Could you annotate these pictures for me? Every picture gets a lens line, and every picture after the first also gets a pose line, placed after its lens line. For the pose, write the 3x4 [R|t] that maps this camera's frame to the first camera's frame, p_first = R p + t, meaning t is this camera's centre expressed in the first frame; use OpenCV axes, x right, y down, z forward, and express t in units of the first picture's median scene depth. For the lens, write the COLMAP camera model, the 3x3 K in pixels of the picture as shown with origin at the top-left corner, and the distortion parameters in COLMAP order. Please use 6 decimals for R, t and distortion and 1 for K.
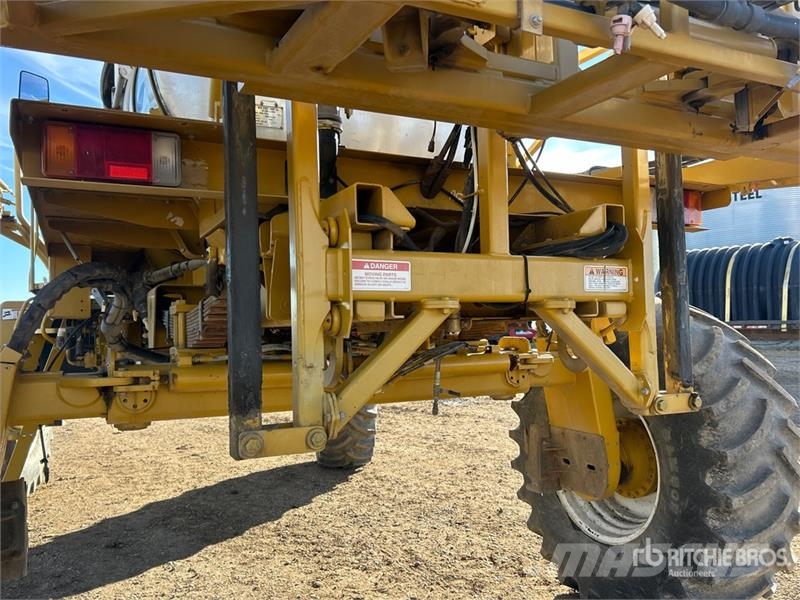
lens RADIAL K [[656.7, 0, 394.1], [0, 656.7, 301.4], [0, 0, 1]] dist [0.062974, -0.074954]
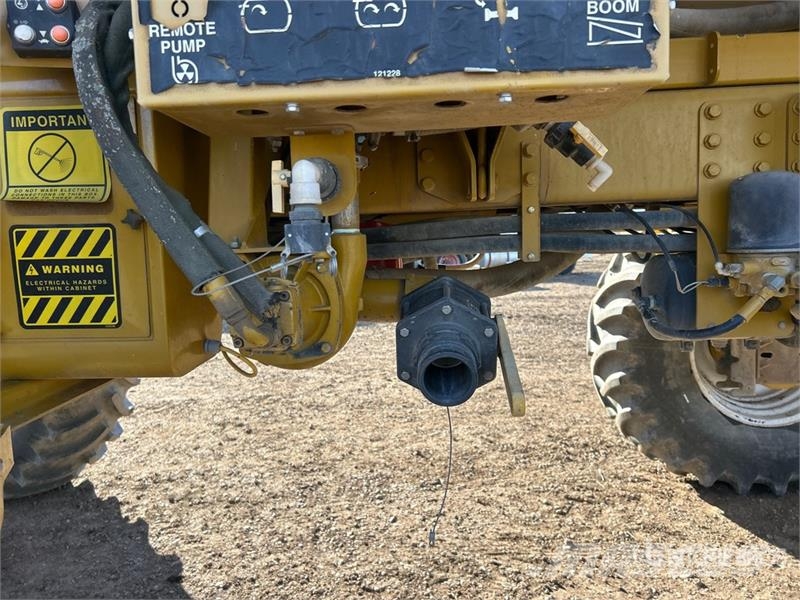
lens RADIAL K [[604.5, 0, 409.2], [0, 604.5, 295.6], [0, 0, 1]] dist [0.024803, -0.008870]
pose [[0.486859, -0.084195, 0.869413, -0.477188], [-0.011384, 0.994647, 0.102698, 0.047143], [-0.873406, -0.059896, 0.483295, 0.665406]]
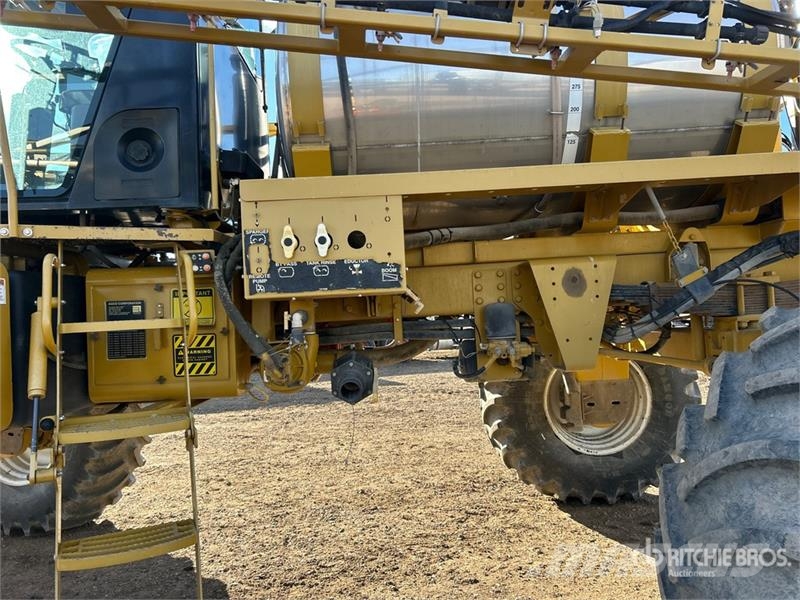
lens RADIAL K [[601.0, 0, 401.1], [0, 601.0, 304.7], [0, 0, 1]] dist [0.052463, -0.051628]
pose [[0.437039, 0.016985, 0.899282, -0.698815], [0.006118, 0.999742, -0.021855, 0.035236], [-0.899422, 0.015054, 0.436822, 0.514869]]
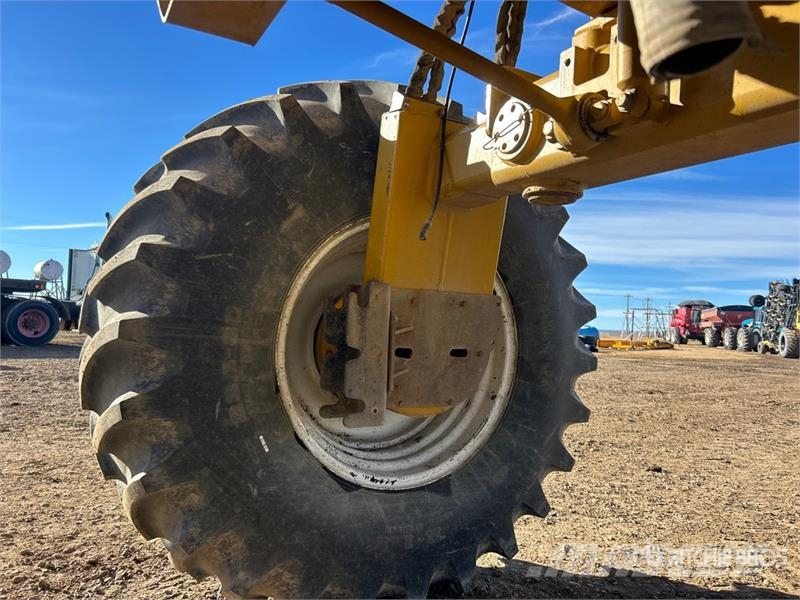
lens RADIAL K [[601.0, 0, 401.1], [0, 601.0, 304.7], [0, 0, 1]] dist [0.052463, -0.051628]
pose [[-0.056229, 0.051828, 0.997072, -0.137445], [-0.079051, 0.995286, -0.056193, 0.148814], [-0.995284, -0.081979, -0.051867, 0.664640]]
